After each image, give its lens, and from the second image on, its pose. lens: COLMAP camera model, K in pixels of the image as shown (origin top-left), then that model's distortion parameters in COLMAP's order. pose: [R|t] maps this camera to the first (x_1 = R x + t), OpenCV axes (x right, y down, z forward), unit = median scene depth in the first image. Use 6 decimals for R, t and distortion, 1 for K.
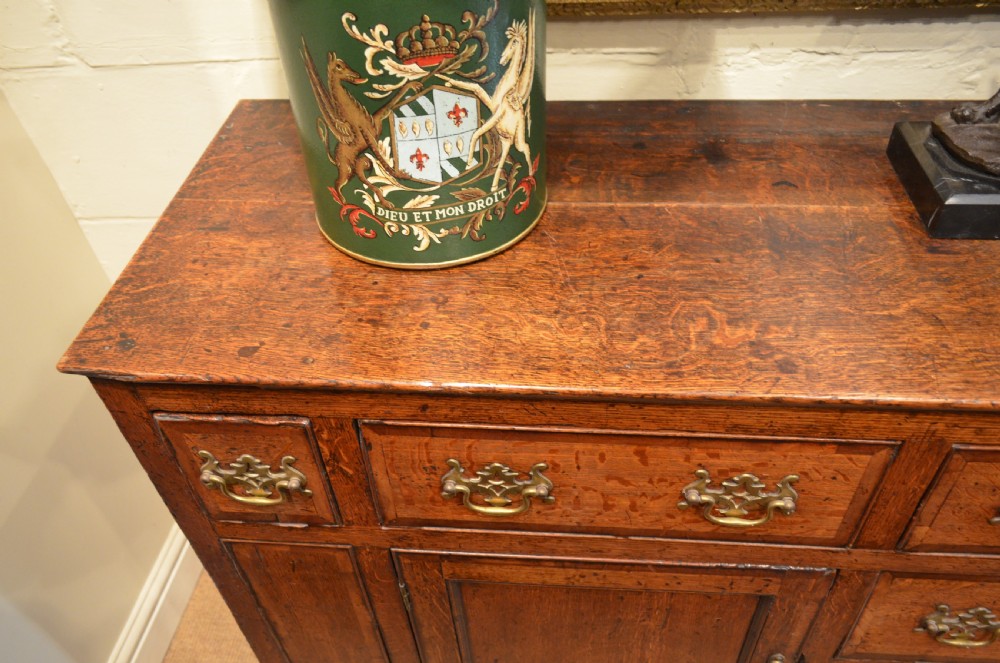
lens RADIAL K [[772.7, 0, 499.3], [0, 772.7, 337.9], [0, 0, 1]] dist [-0.009406, 0.001243]
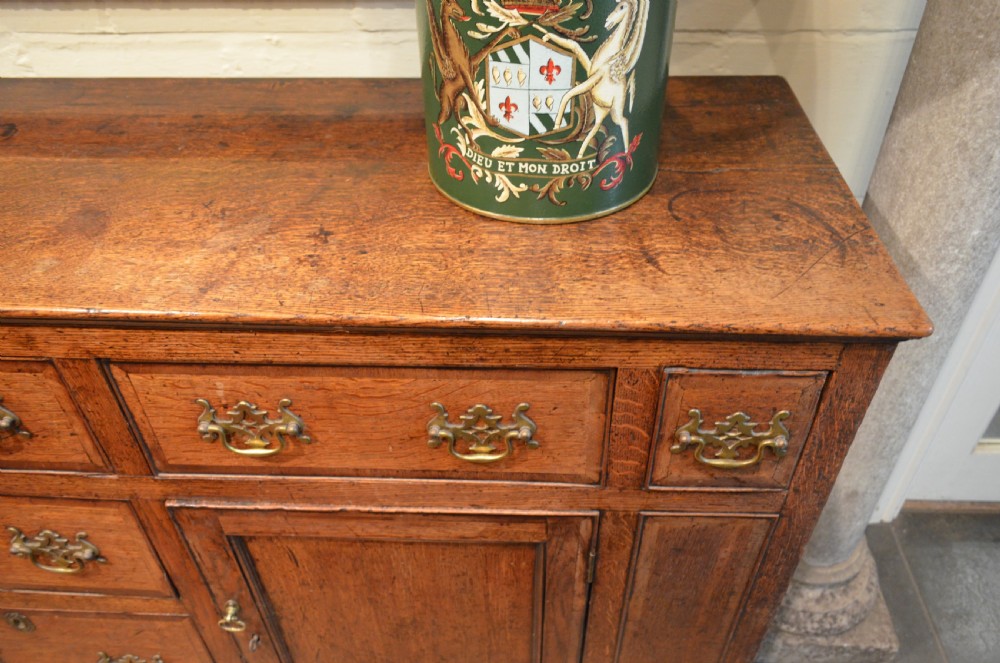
lens RADIAL K [[766.0, 0, 502.1], [0, 766.0, 338.0], [0, 0, 1]] dist [-0.008694, 0.001038]
pose [[0.998673, 0.007805, 0.050909, 1.734583], [-0.005095, 0.998574, -0.053150, 0.163256], [-0.051251, 0.052820, 0.997288, -0.161602]]
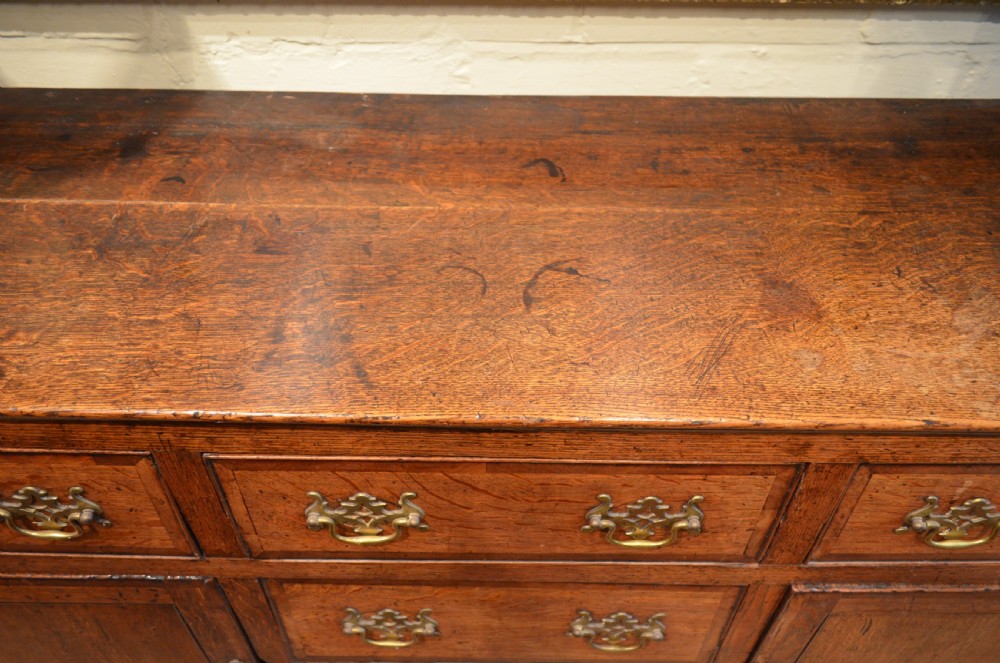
lens RADIAL K [[766.0, 0, 502.1], [0, 766.0, 338.0], [0, 0, 1]] dist [-0.008694, 0.001038]
pose [[0.995494, -0.010182, 0.094277, 0.788087], [0.008214, 0.999741, 0.021240, -0.021788], [-0.094469, -0.020370, 0.995319, 0.011308]]
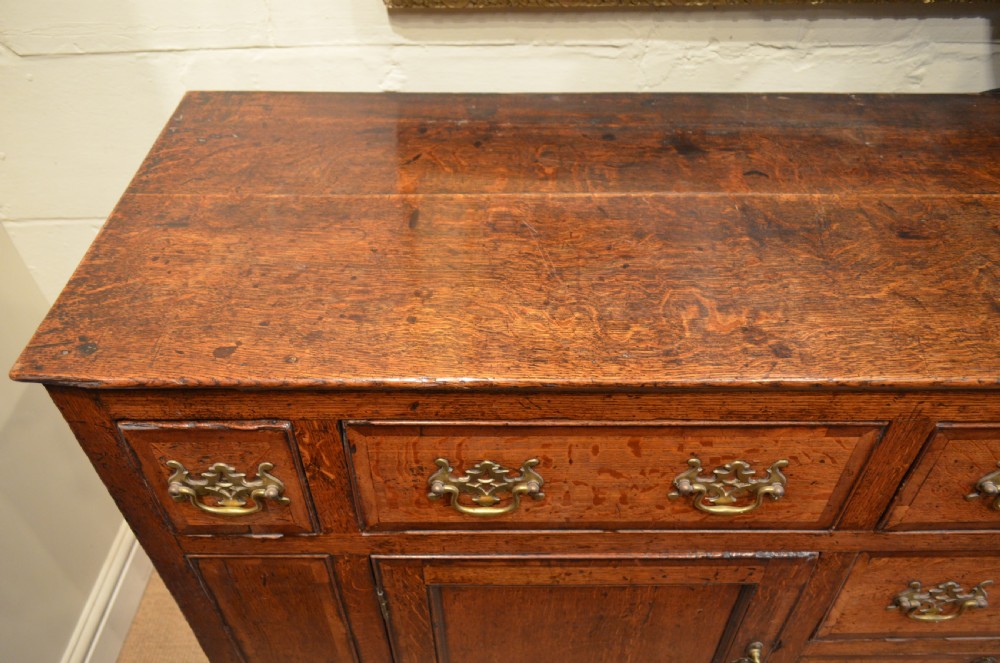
lens RADIAL K [[772.7, 0, 499.3], [0, 772.7, 337.9], [0, 0, 1]] dist [-0.009406, 0.001243]
pose [[0.995057, -0.026448, 0.095723, -0.076206], [0.026945, 0.999629, -0.003898, 0.012133], [-0.095584, 0.006458, 0.995400, 0.031955]]
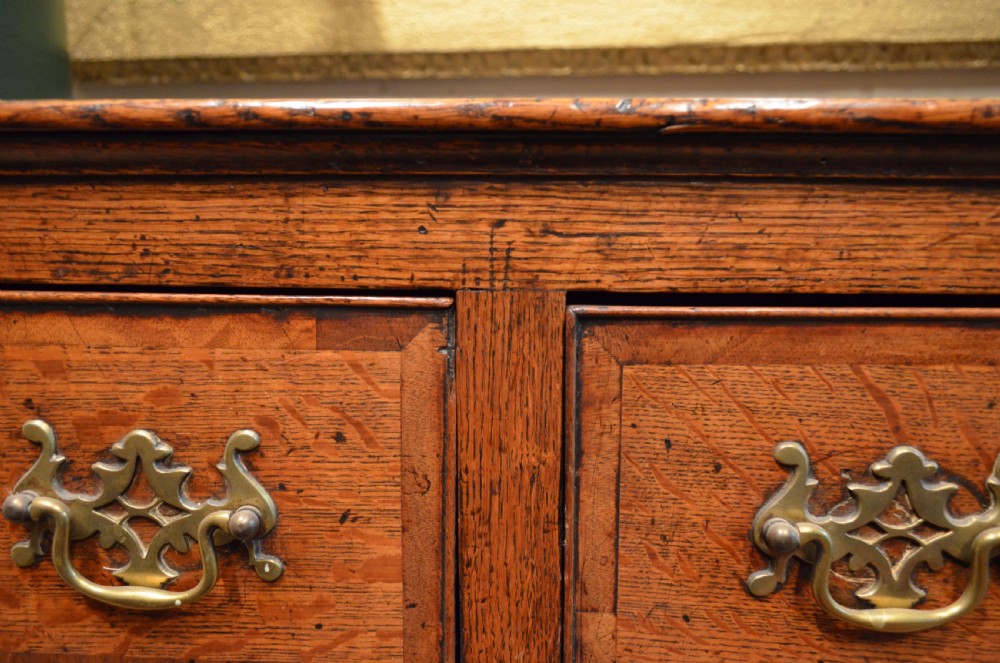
lens RADIAL K [[772.7, 0, 499.3], [0, 772.7, 337.9], [0, 0, 1]] dist [-0.009406, 0.001243]
pose [[0.998627, 0.037001, 0.037074, 0.482780], [-0.010259, 0.832266, -0.554282, 0.353909], [-0.051364, 0.553141, 0.831503, 0.590744]]
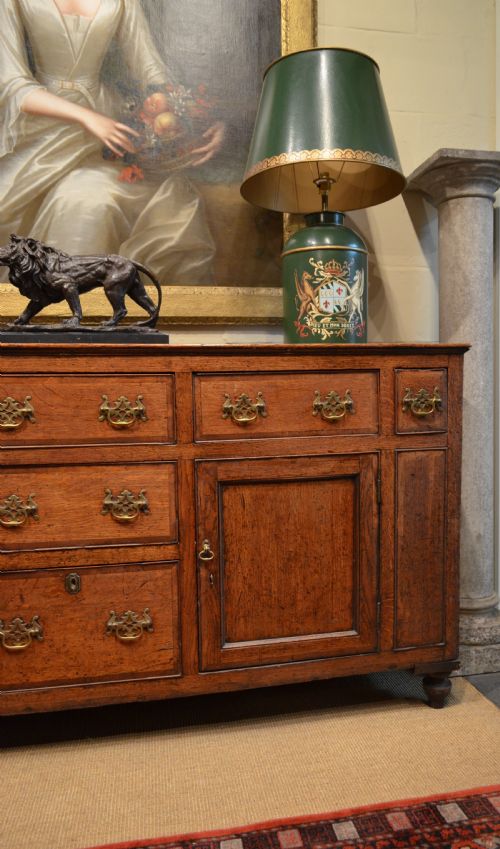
lens RADIAL K [[641.9, 0, 277.9], [0, 641.9, 429.1], [0, 0, 1]] dist [-0.009942, 0.003513]
pose [[0.958739, 0.021138, 0.283500, 0.945628], [0.167843, 0.762789, -0.624485, 1.655730], [-0.229451, 0.646302, 0.727768, -0.658623]]
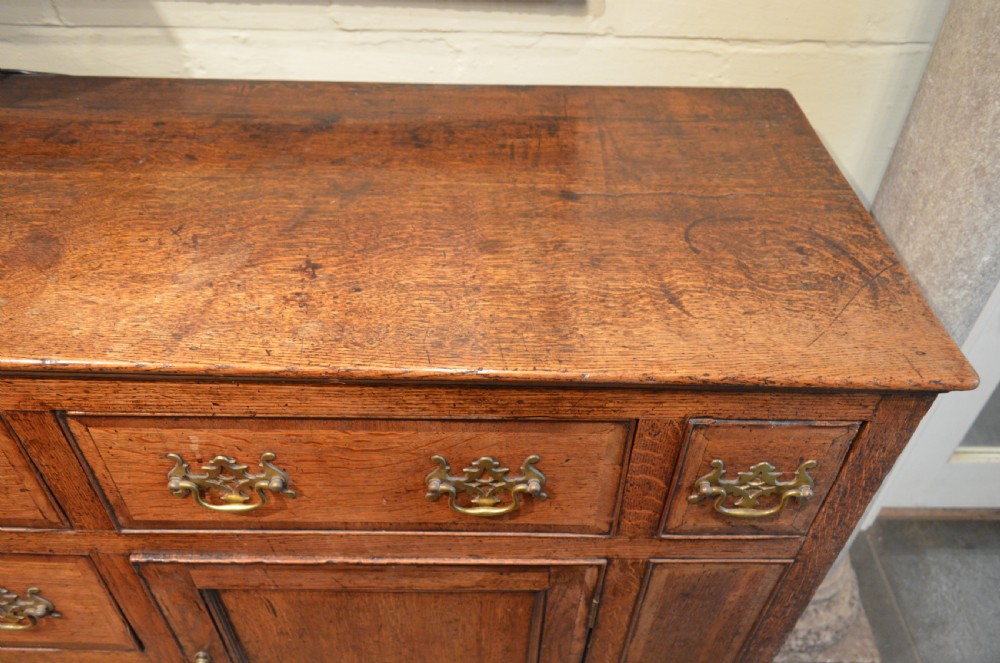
lens RADIAL K [[766.0, 0, 502.1], [0, 766.0, 338.0], [0, 0, 1]] dist [-0.008694, 0.001038]
pose [[0.993517, 0.005119, 0.113568, 1.672453], [-0.001477, 0.999482, -0.032135, 0.086562], [-0.113674, 0.031759, 0.993010, -0.074030]]
